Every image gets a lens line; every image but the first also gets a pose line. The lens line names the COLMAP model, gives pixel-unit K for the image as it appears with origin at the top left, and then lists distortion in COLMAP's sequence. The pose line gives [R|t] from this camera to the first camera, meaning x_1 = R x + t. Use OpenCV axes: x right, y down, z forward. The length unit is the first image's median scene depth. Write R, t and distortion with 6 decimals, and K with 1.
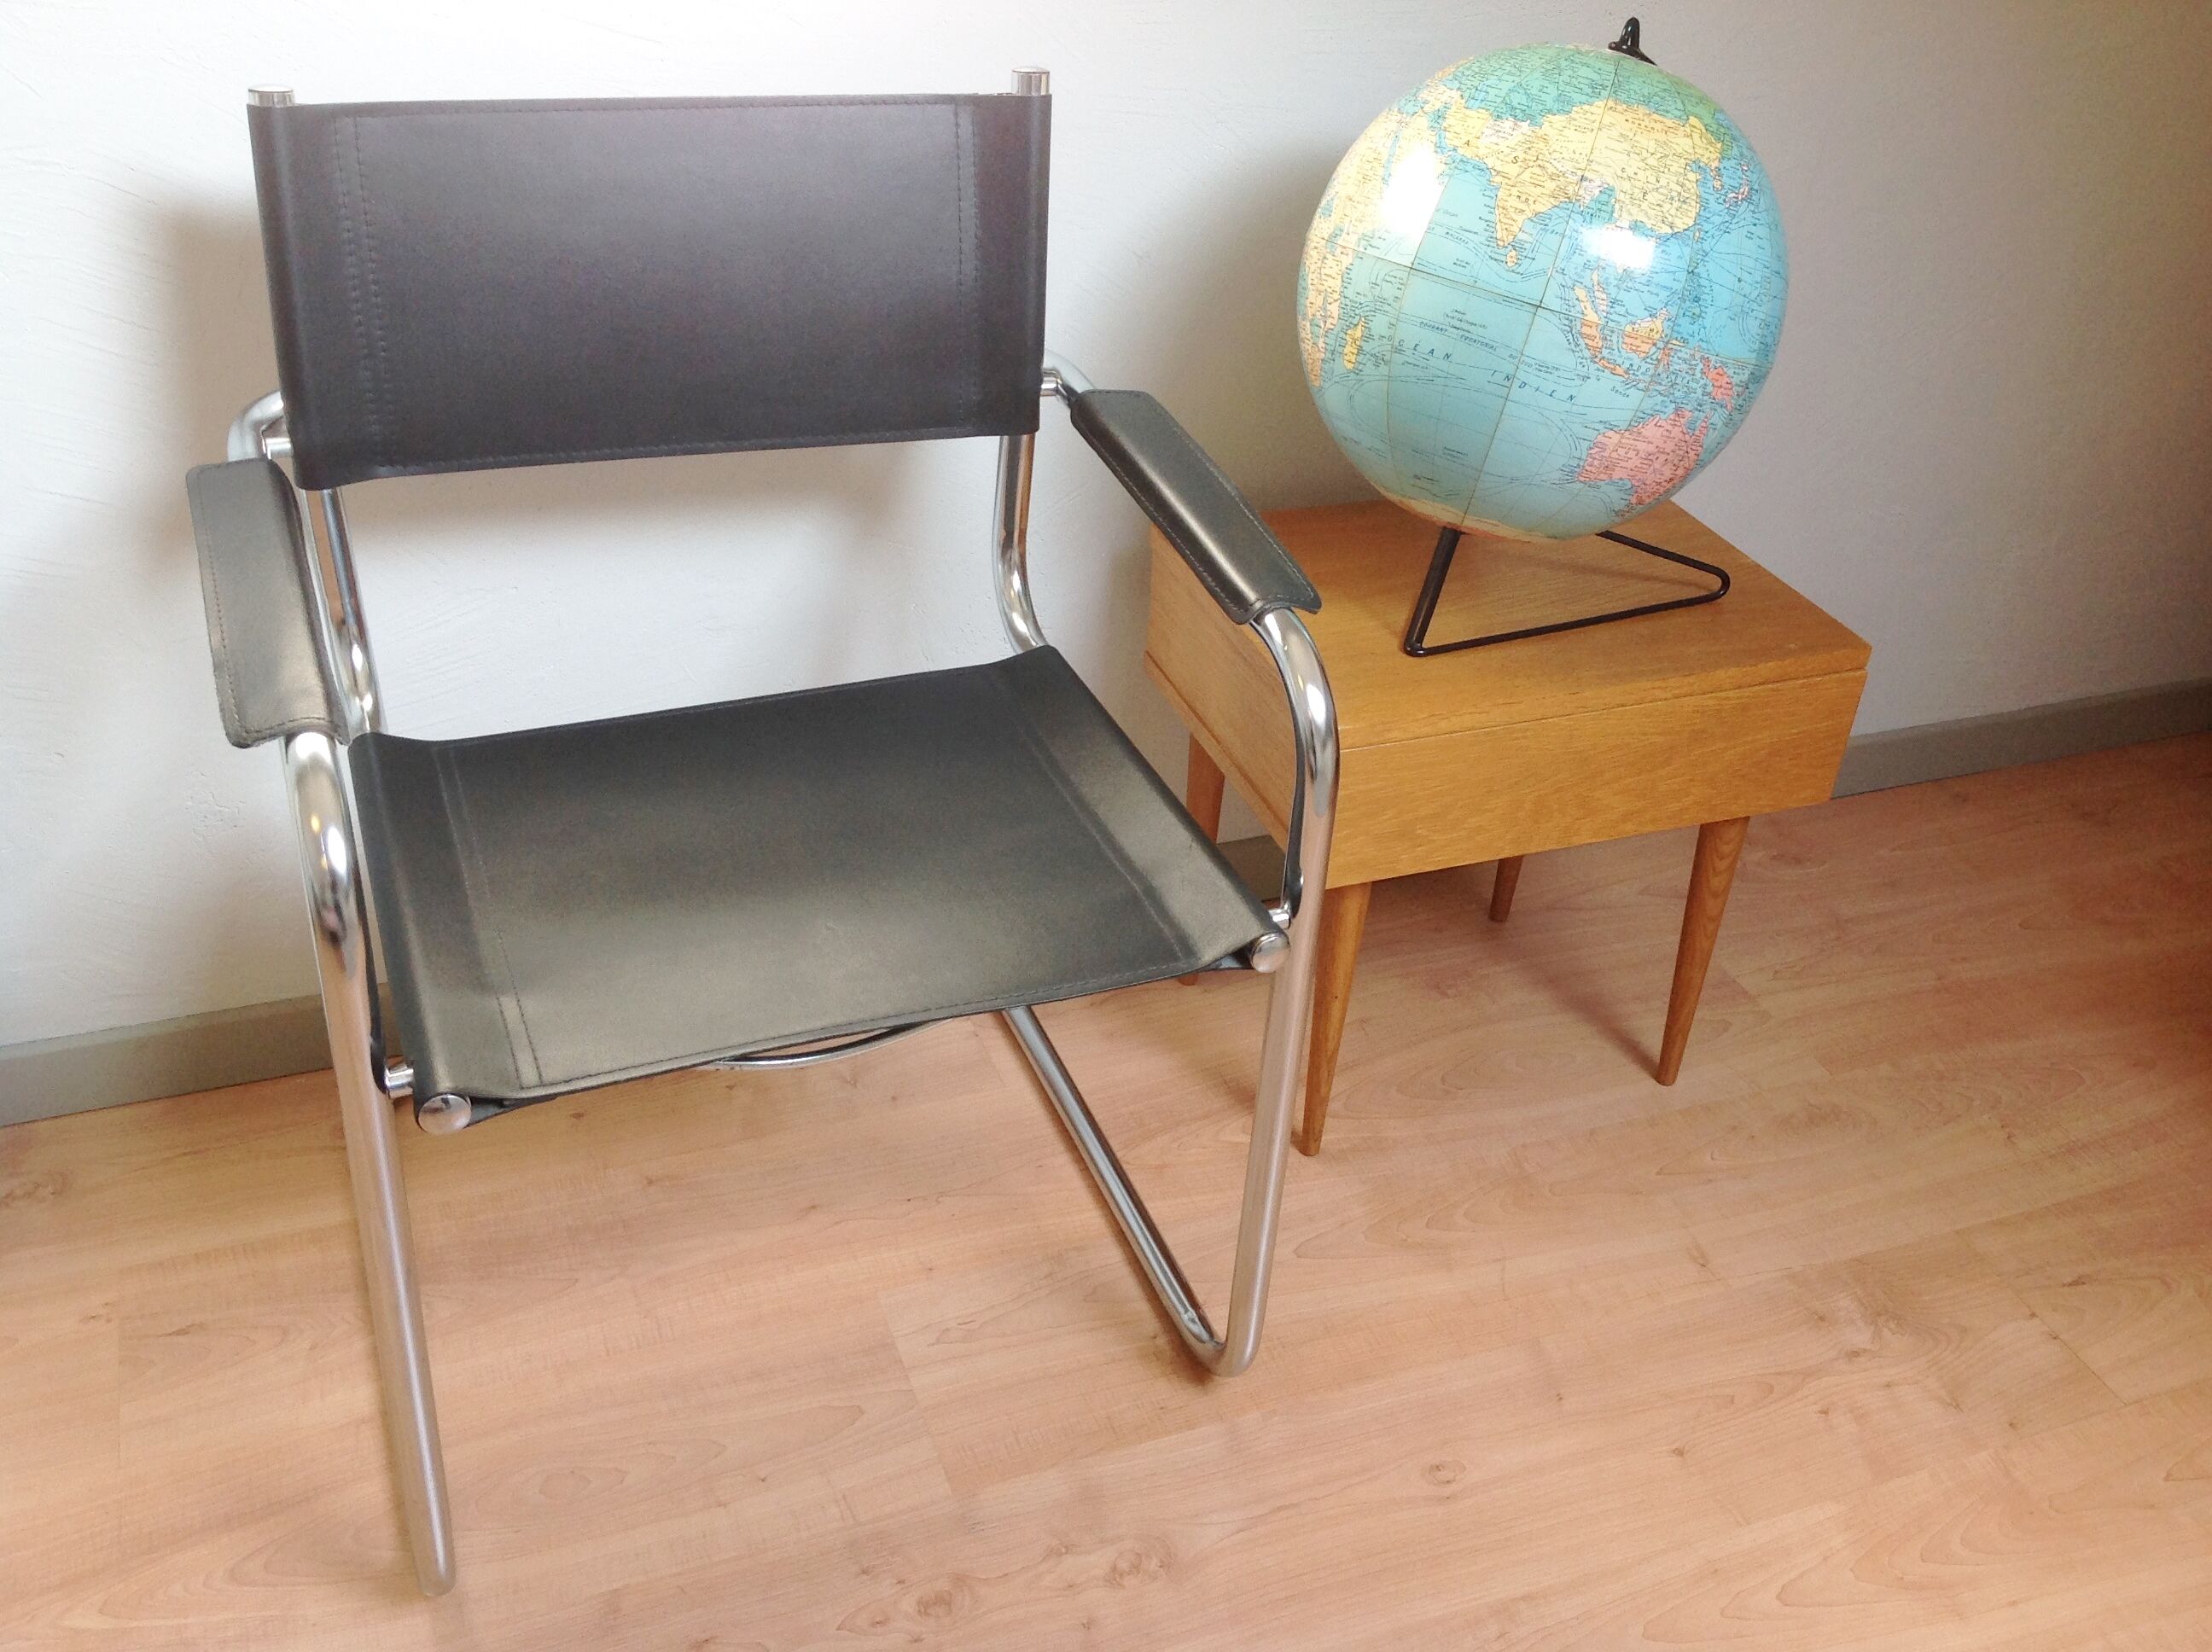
lens RADIAL K [[2046.0, 0, 1132.5], [0, 2046.0, 835.2], [0, 0, 1]] dist [0.116989, -0.260019]
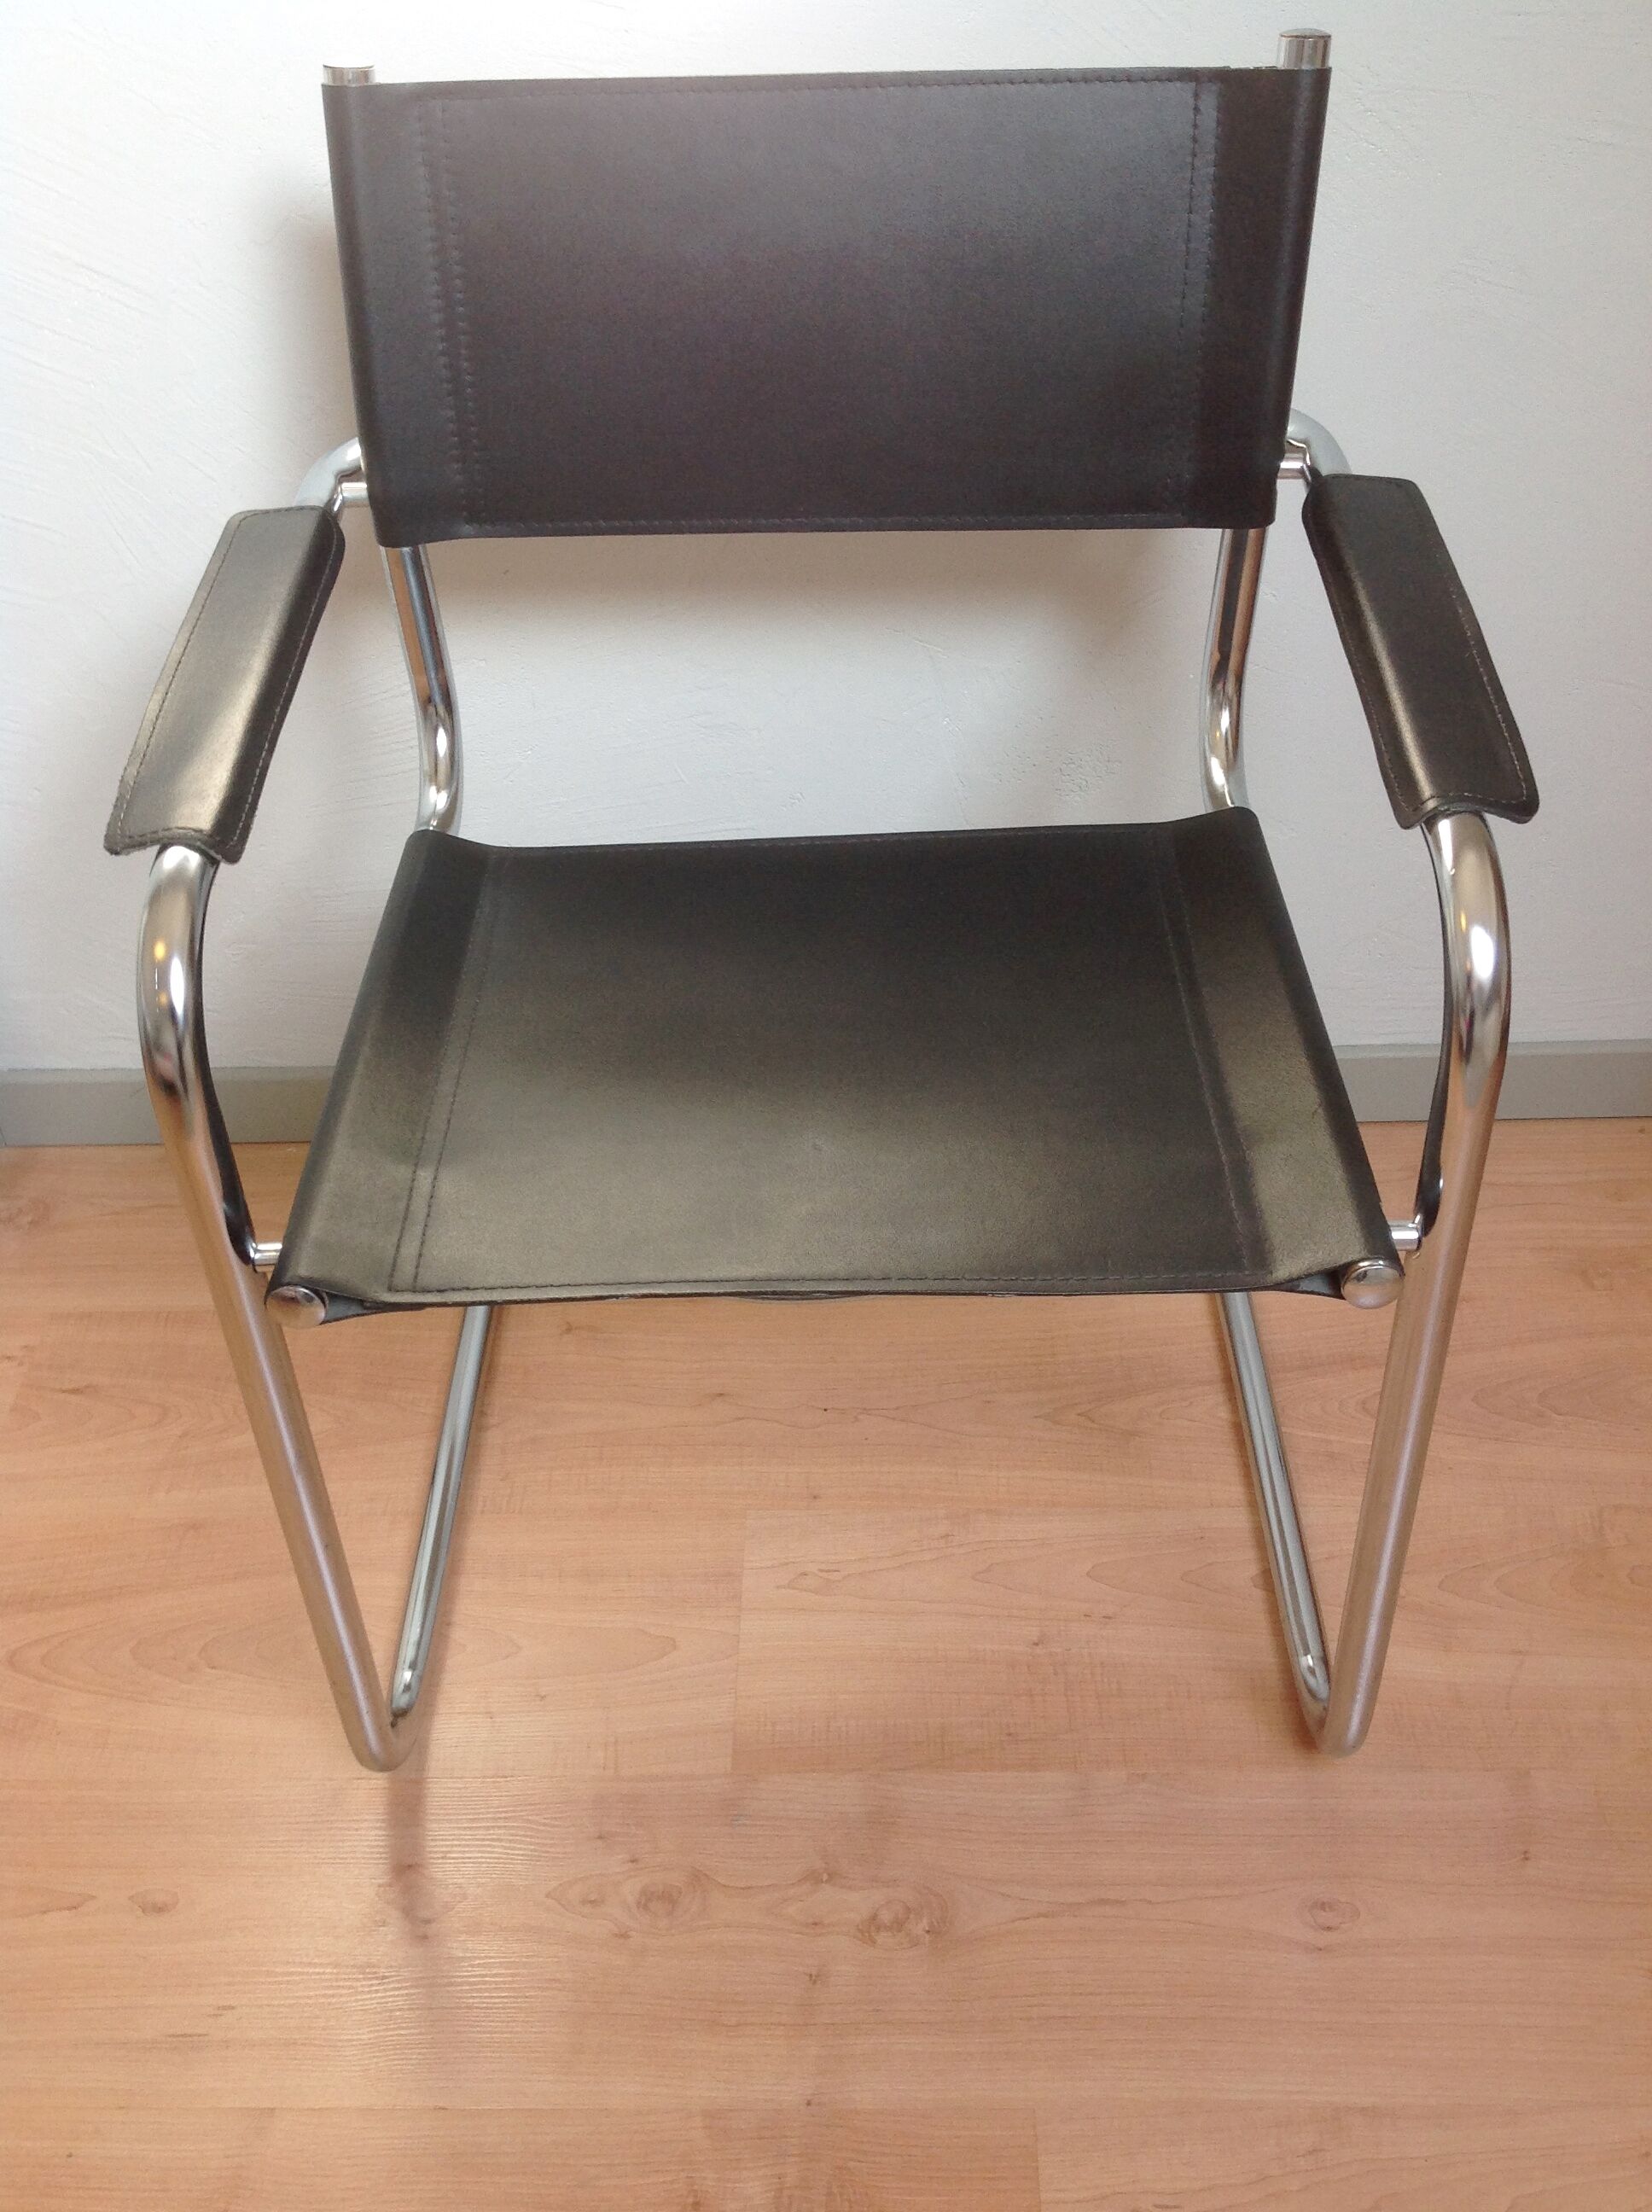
lens RADIAL K [[2090.7, 0, 833.5], [0, 2090.7, 1074.7], [0, 0, 1]] dist [0.069300, -0.168576]
pose [[0.921029, 0.160708, -0.354795, 0.222897], [-0.128778, 0.985327, 0.112015, -0.073531], [0.367590, -0.057479, 0.928210, 0.225271]]
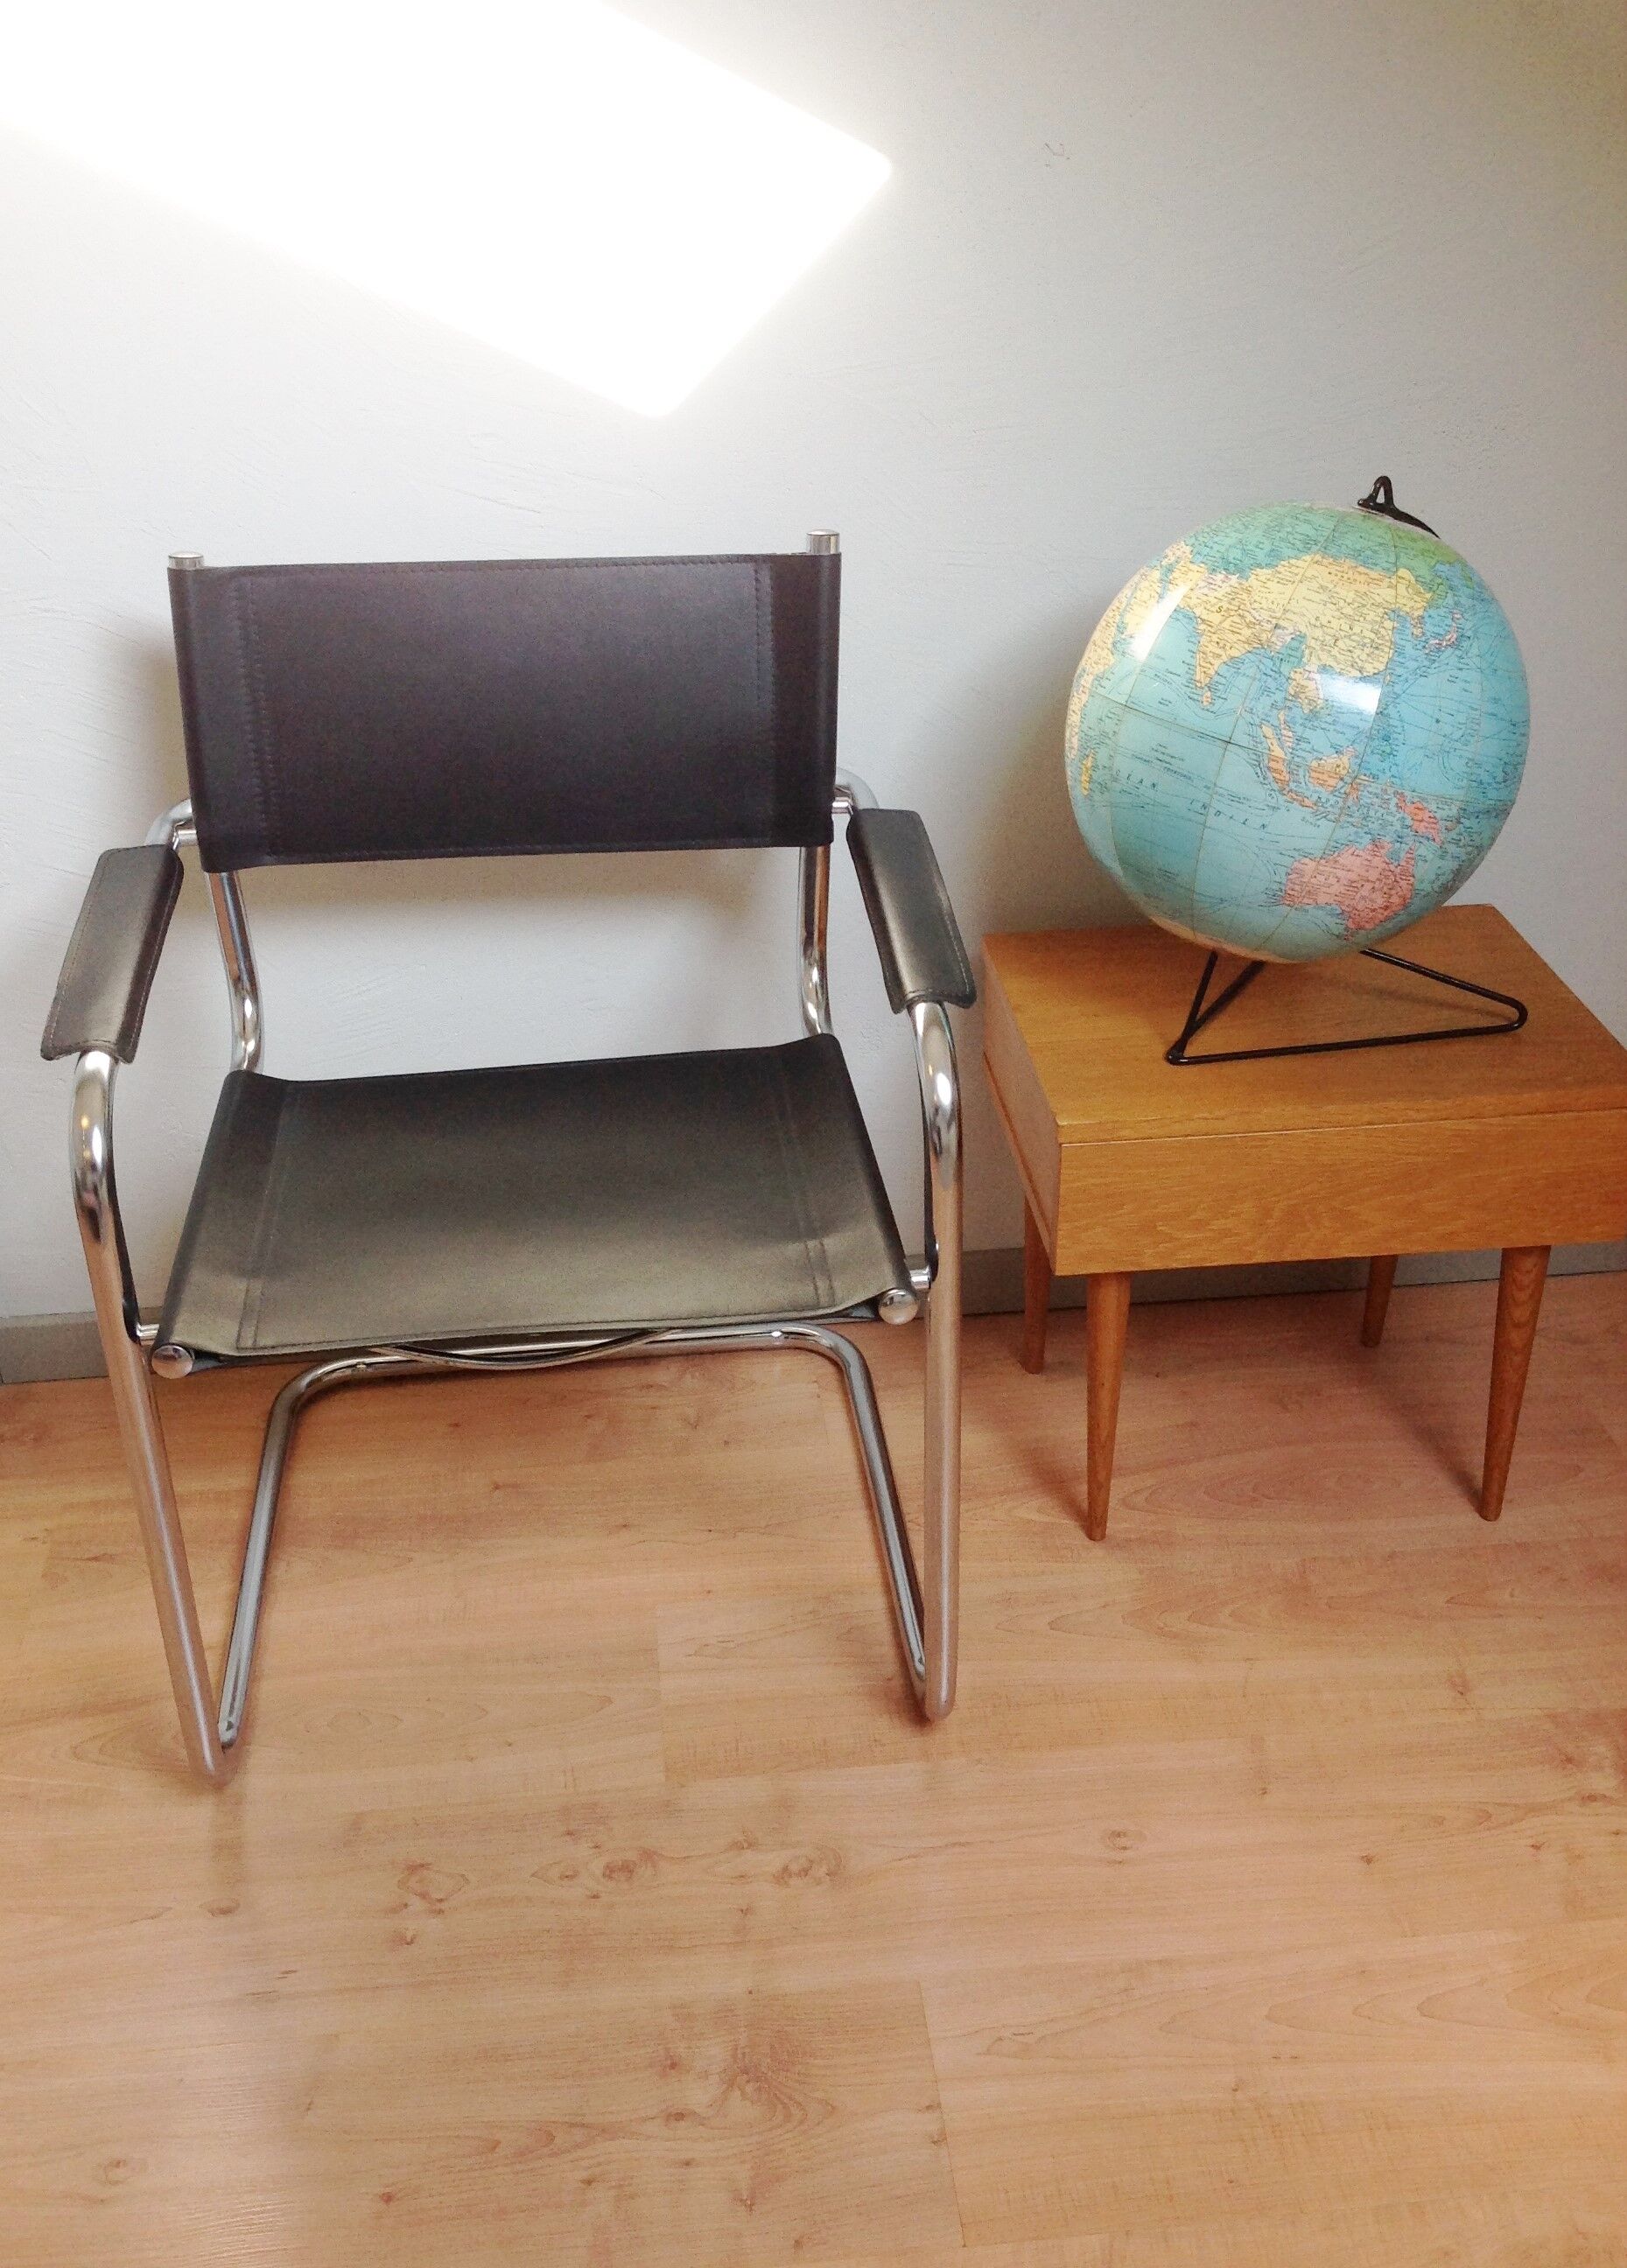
lens RADIAL K [[2104.4, 0, 801.5], [0, 2104.4, 1143.9], [0, 0, 1]] dist [0.135753, -0.340181]
pose [[0.959024, 0.068974, -0.274800, 0.283390], [-0.084835, 0.995321, -0.046243, 0.022890], [0.270325, 0.067661, 0.960389, -0.109274]]
